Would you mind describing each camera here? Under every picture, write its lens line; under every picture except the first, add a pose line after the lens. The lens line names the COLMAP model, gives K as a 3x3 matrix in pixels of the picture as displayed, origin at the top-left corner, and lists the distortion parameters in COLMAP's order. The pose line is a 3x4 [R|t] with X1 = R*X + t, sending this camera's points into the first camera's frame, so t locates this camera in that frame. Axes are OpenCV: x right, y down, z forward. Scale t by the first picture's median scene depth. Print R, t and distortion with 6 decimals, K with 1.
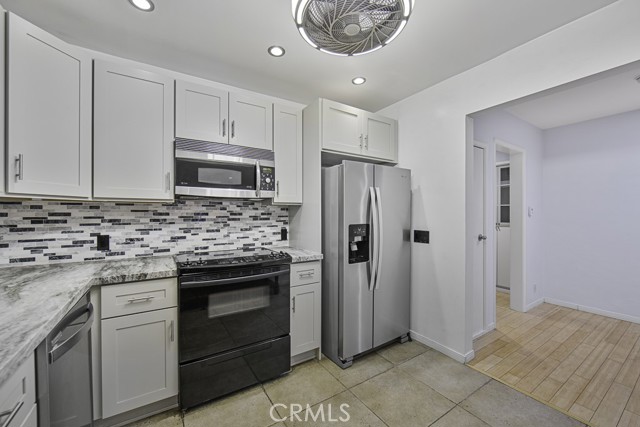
lens RADIAL K [[255.7, 0, 318.3], [0, 255.7, 213.4], [0, 0, 1]] dist [-0.014519, 0.003296]
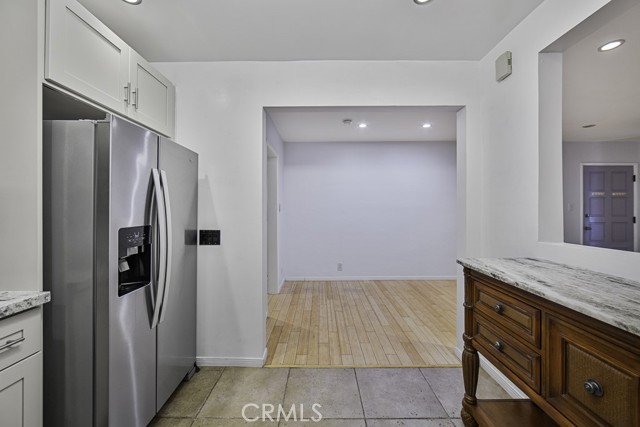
lens RADIAL K [[255.7, 0, 318.2], [0, 255.7, 208.4], [0, 0, 1]] dist [-0.014519, 0.003296]
pose [[0.545629, 0.000267, 0.838027, -0.111022], [0.005406, 0.999978, -0.003838, 0.002913], [-0.838009, 0.006625, 0.545616, 0.301527]]
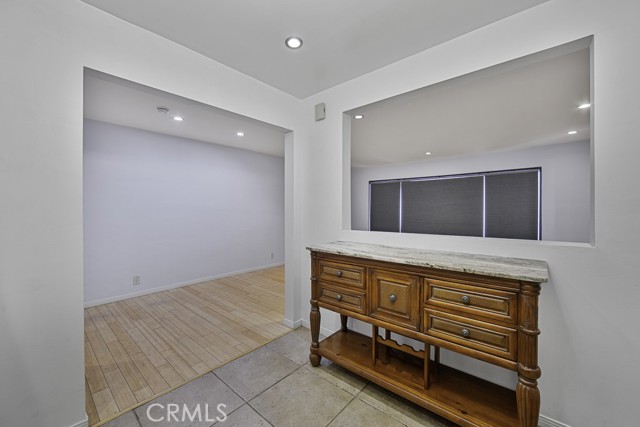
lens RADIAL K [[255.7, 0, 319.8], [0, 255.7, 210.3], [0, 0, 1]] dist [-0.014519, 0.003296]
pose [[-0.280786, -0.004162, 0.959761, -0.249955], [0.005823, 0.999965, 0.006040, -0.000145], [-0.959753, 0.007284, -0.280752, 0.585916]]
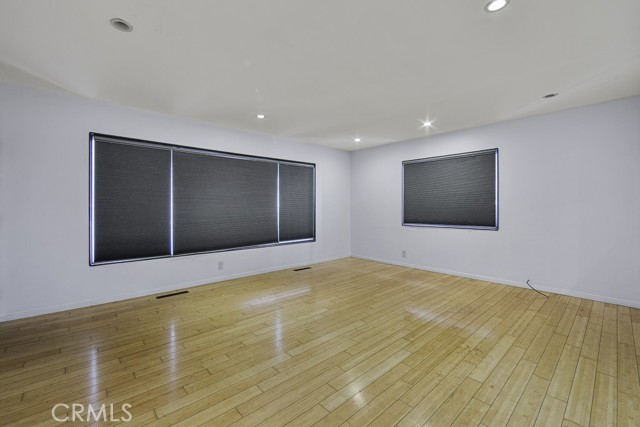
lens RADIAL K [[270.6, 0, 298.1], [0, 270.6, 205.5], [0, 0, 1]] dist [-0.013182, 0.001925]
pose [[-0.992315, -0.001214, -0.123731, 1.818427], [-0.001181, 0.999999, -0.000346, 0.043676], [0.123731, -0.000197, -0.992316, 0.641642]]
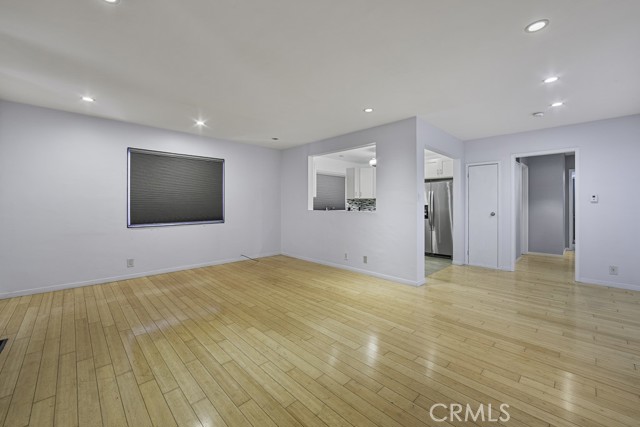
lens RADIAL K [[255.7, 0, 317.6], [0, 255.7, 204.9], [0, 0, 1]] dist [-0.014519, 0.003296]
pose [[0.195428, 0.000690, -0.980718, 2.646567], [-0.005858, 0.999983, -0.000464, 0.048340], [0.980701, 0.005836, 0.195429, -0.689845]]
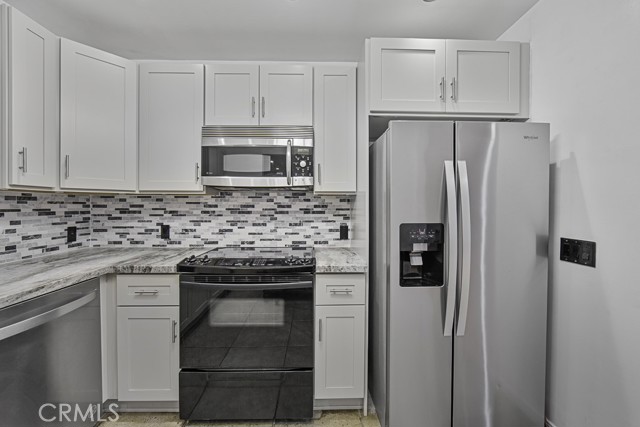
lens RADIAL K [[255.7, 0, 318.1], [0, 255.7, 207.3], [0, 0, 1]] dist [-0.014519, 0.003296]
pose [[0.853580, 0.004260, -0.520945, 0.263351], [-0.002416, 0.999988, 0.004219, 0.001865], [0.520956, -0.002343, 0.853580, 0.351744]]
